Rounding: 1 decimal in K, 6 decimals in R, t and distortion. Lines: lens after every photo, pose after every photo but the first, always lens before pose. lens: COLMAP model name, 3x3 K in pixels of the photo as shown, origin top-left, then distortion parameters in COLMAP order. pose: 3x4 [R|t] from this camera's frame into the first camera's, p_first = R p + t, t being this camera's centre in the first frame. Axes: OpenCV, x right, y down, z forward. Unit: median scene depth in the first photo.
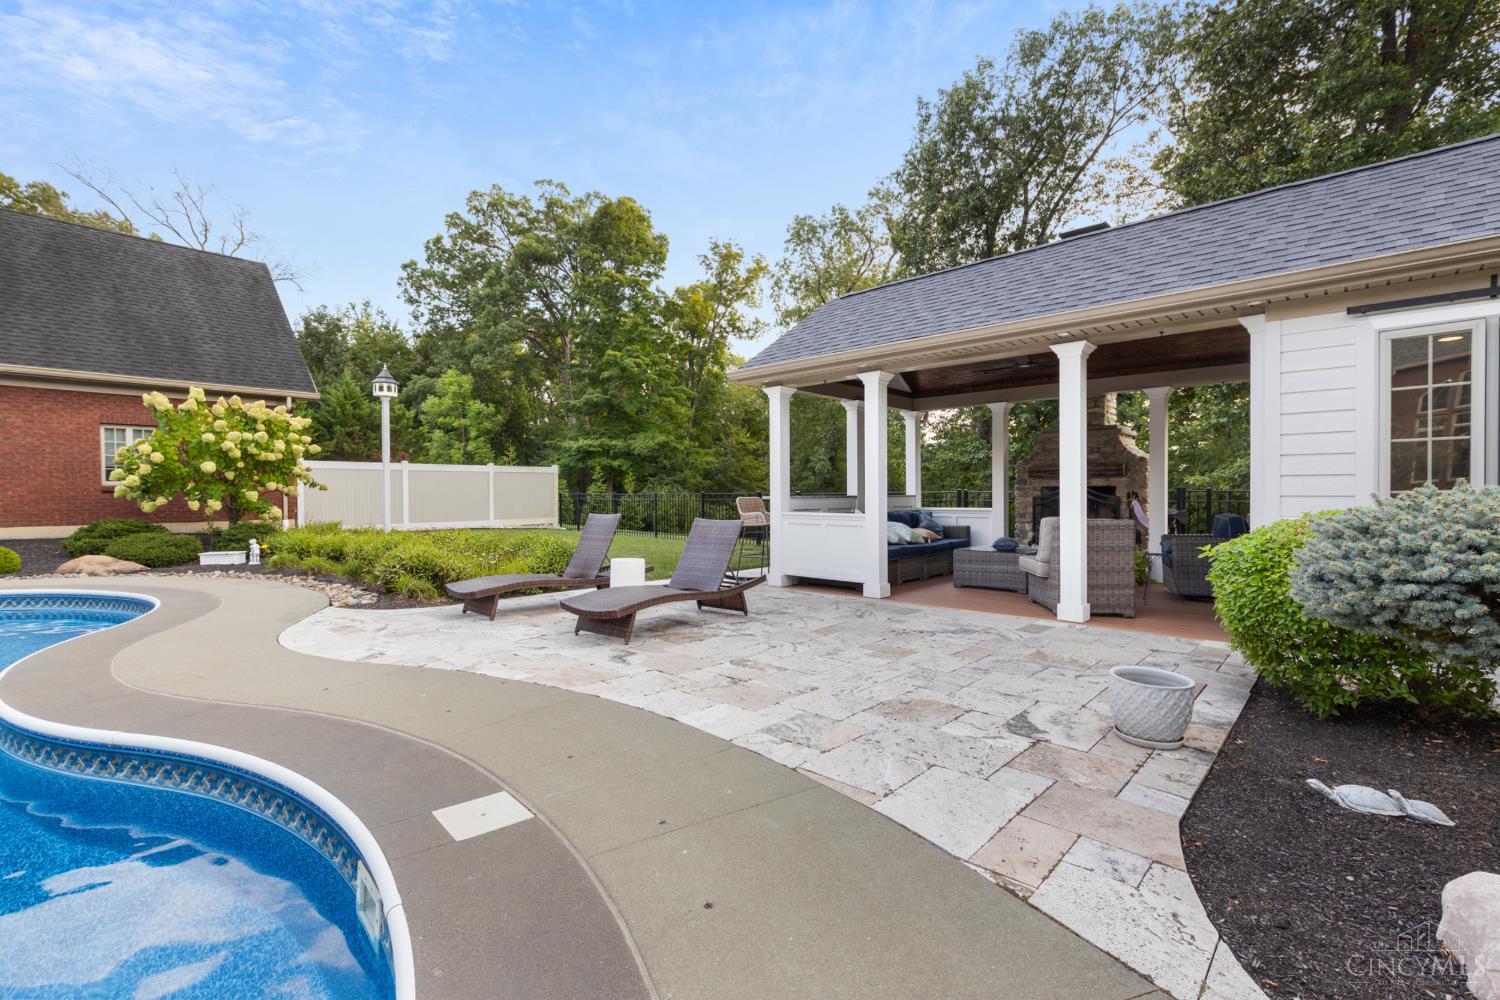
lens RADIAL K [[675.3, 0, 753.3], [0, 675.3, 502.6], [0, 0, 1]] dist [0.000429, -0.000255]
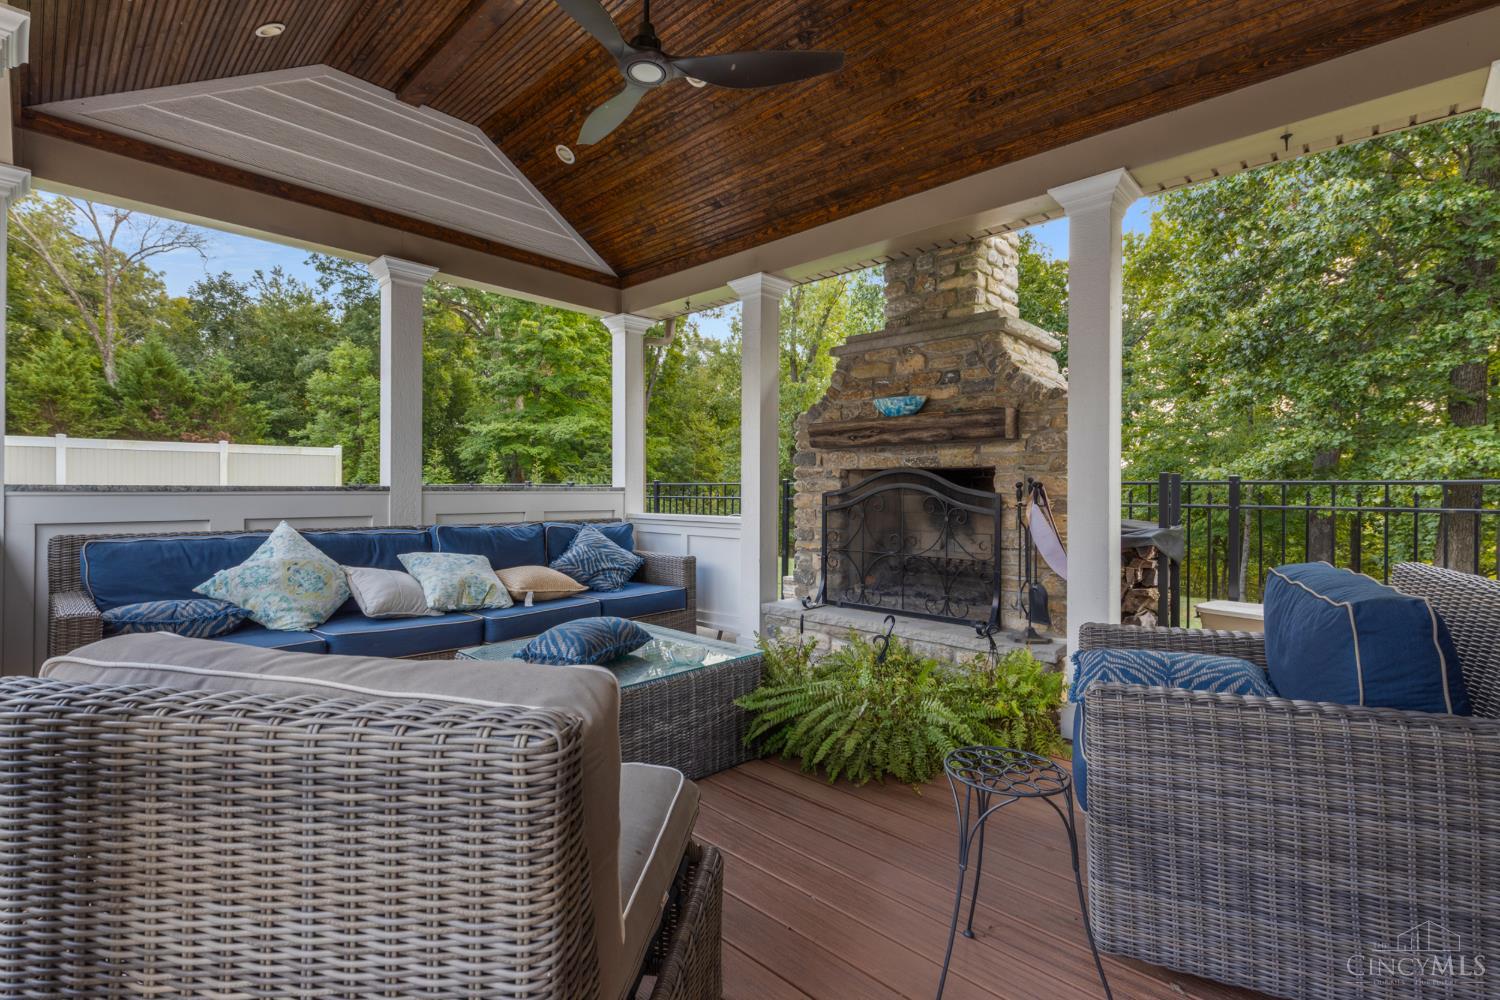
lens RADIAL K [[675.3, 0, 753.1], [0, 675.3, 489.5], [0, 0, 1]] dist [0.000429, -0.000255]
pose [[0.999833, 0.009612, -0.015525, 0.140517], [-0.009791, 0.999886, -0.011469, -0.001943], [0.015413, 0.011619, 0.999814, 0.211846]]
